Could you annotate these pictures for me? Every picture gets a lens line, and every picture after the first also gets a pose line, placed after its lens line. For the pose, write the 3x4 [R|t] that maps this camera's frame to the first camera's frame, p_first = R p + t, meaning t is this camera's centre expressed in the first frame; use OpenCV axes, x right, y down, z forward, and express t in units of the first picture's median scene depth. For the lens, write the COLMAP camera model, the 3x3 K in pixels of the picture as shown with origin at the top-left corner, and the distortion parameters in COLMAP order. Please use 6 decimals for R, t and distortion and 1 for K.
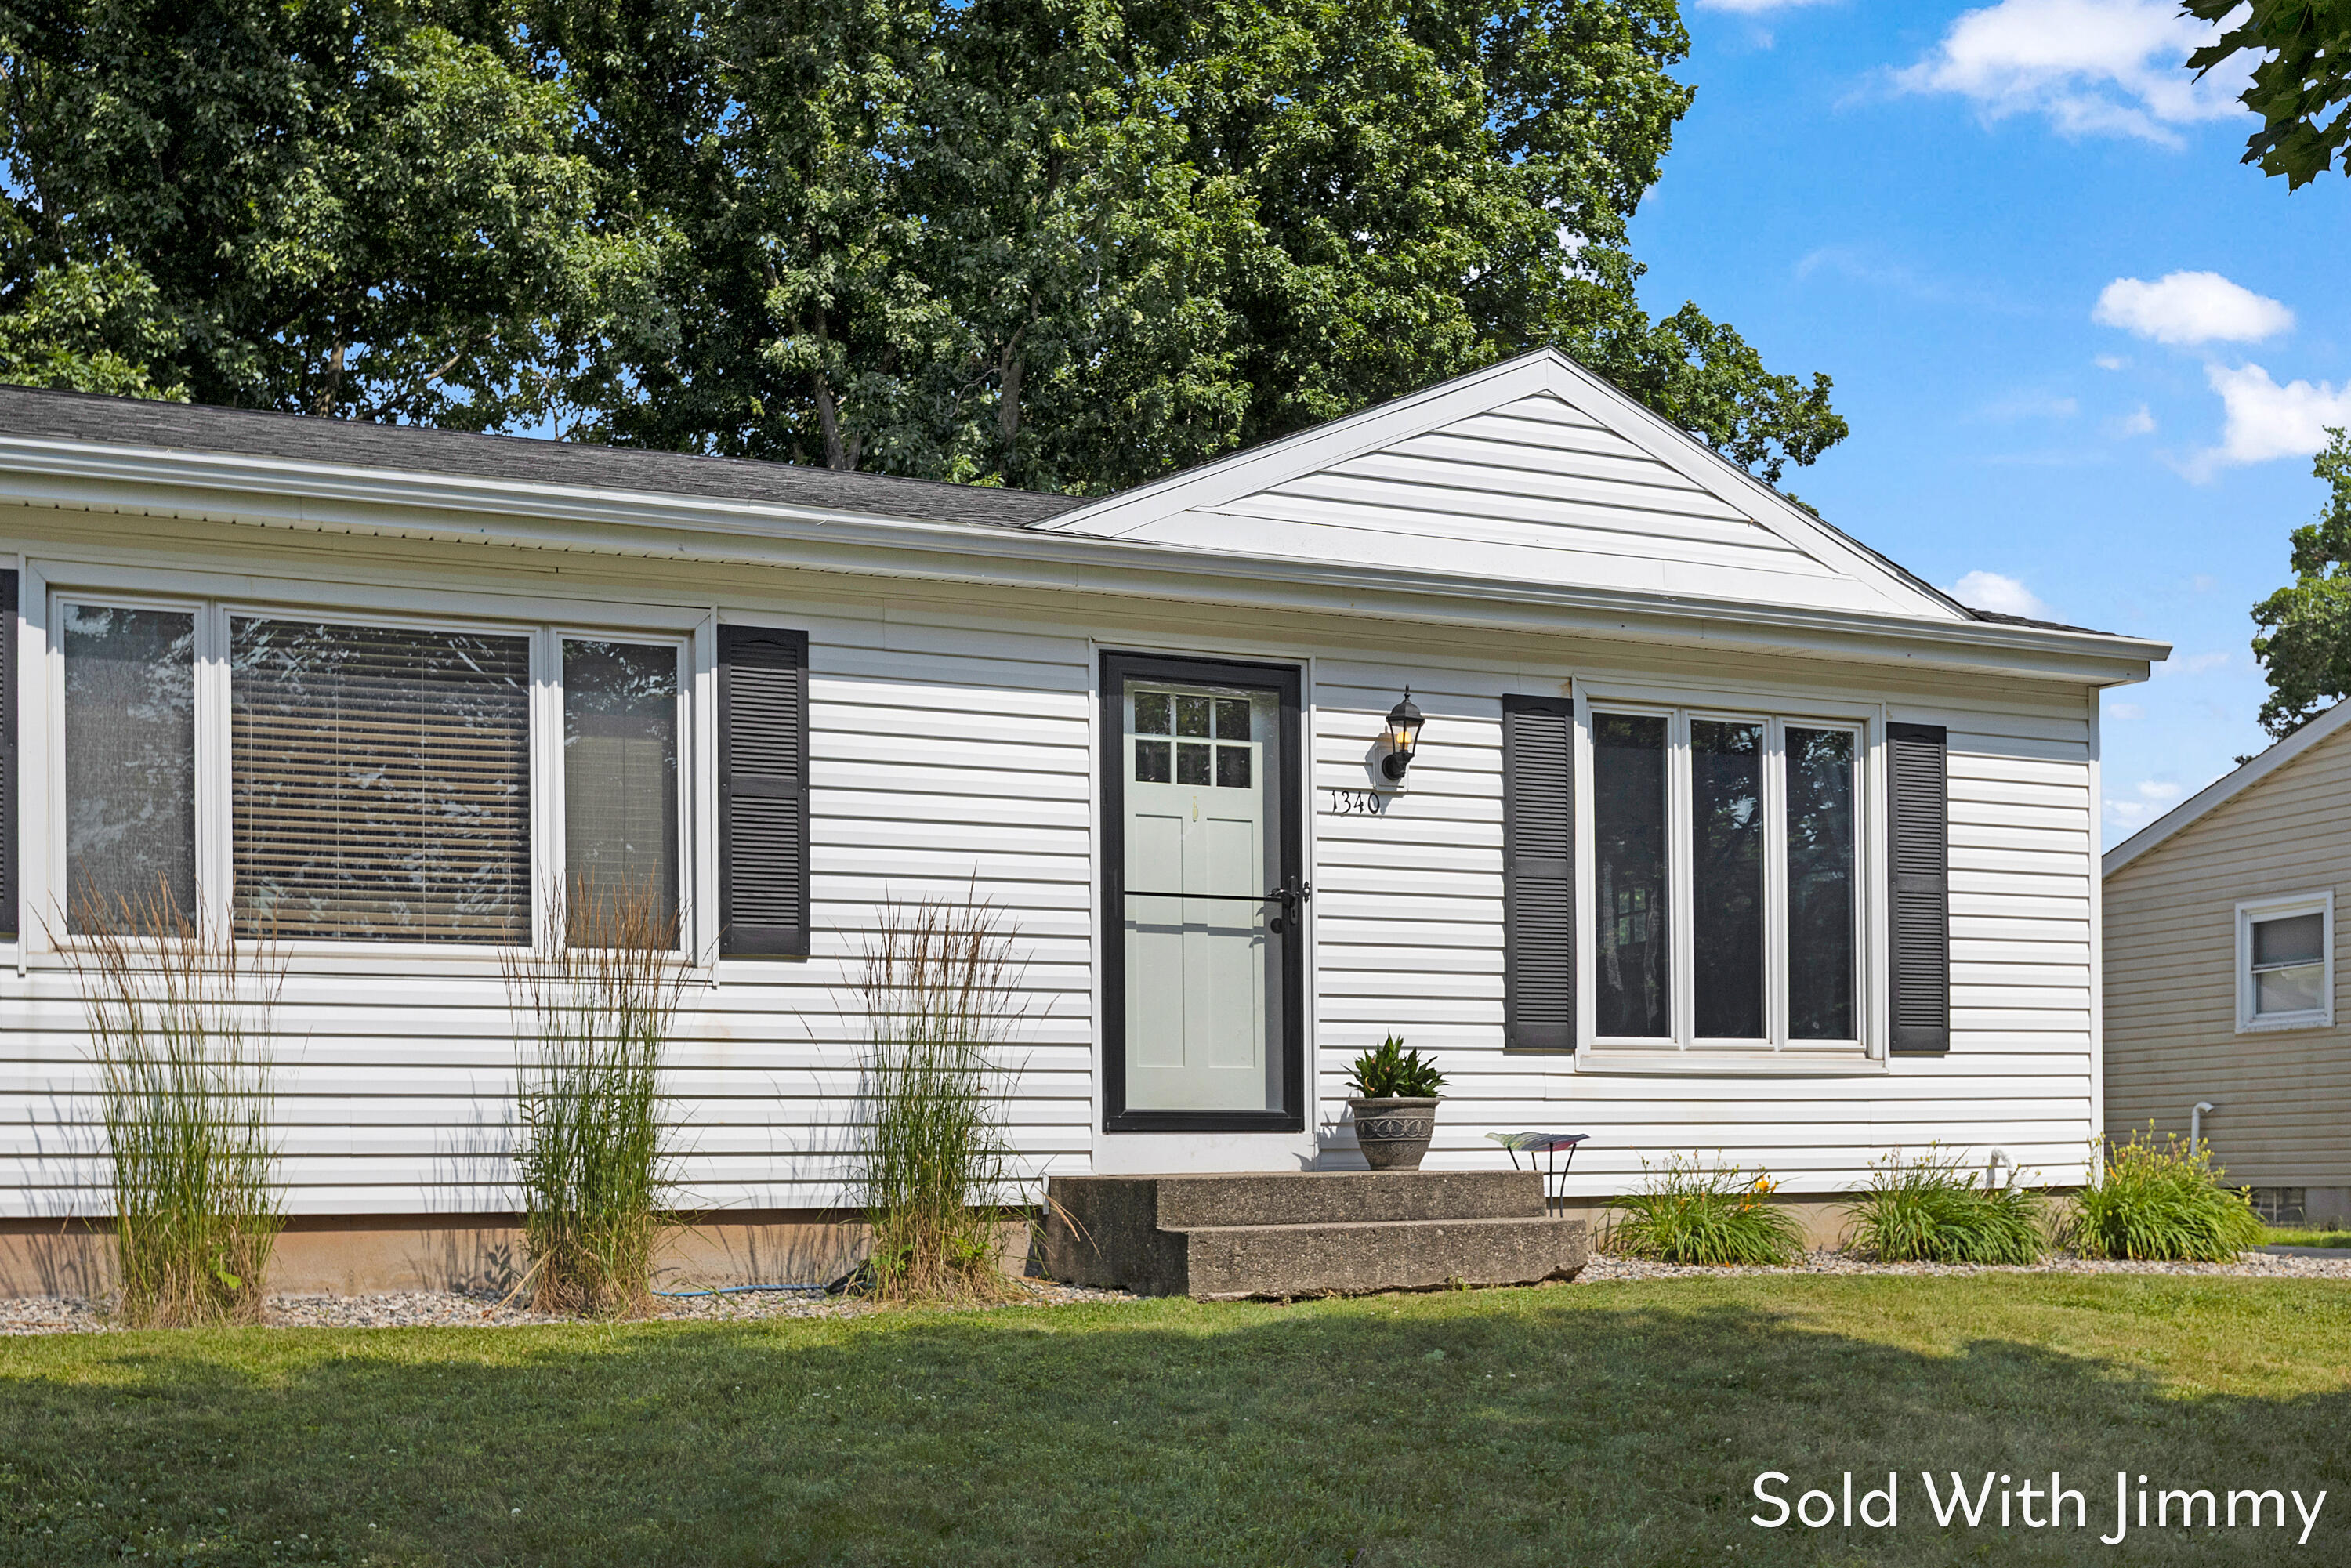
lens RADIAL K [[2845.0, 0, 1175.5], [0, 2845.0, 784.0], [0, 0, 1]] dist [-0.027923, -0.011939]
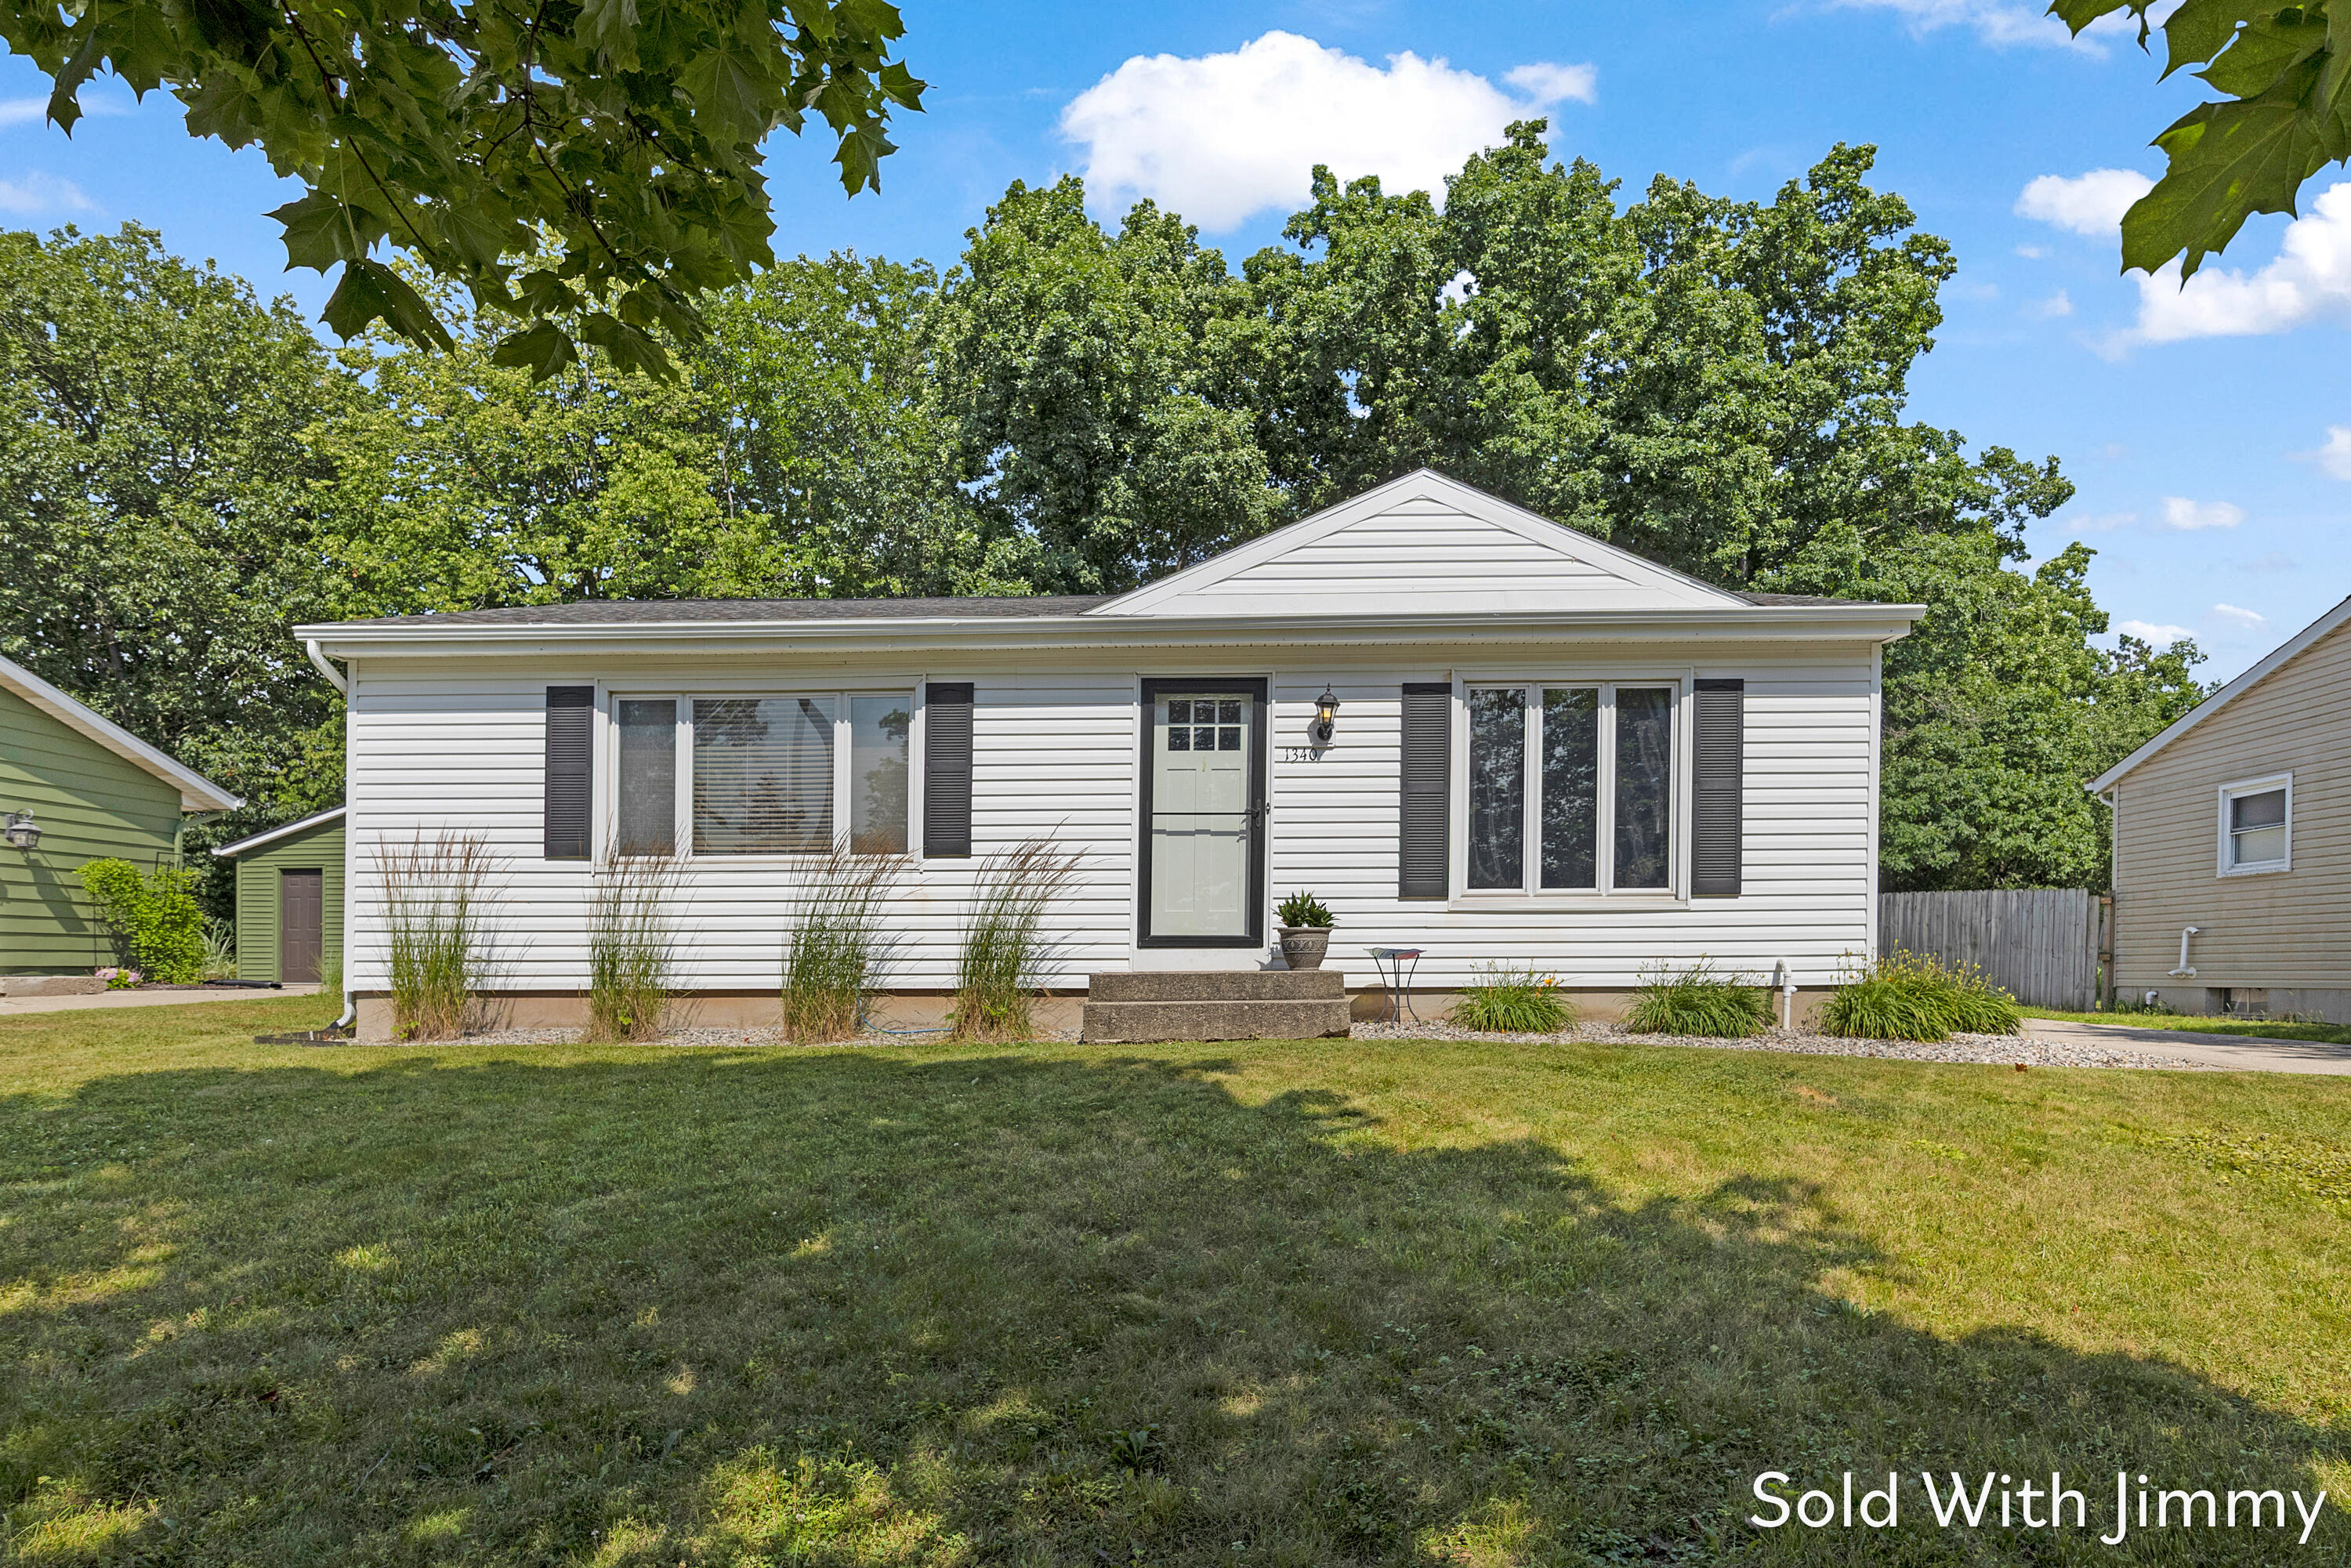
lens RADIAL K [[1444.2, 0, 1175.5], [0, 1444.2, 784.0], [0, 0, 1]] dist [-0.001152, -0.000799]
pose [[0.881608, -0.054872, -0.468781, 0.409299], [0.058439, 0.998267, -0.006946, 0.026104], [0.468350, -0.021271, 0.883287, 0.203218]]
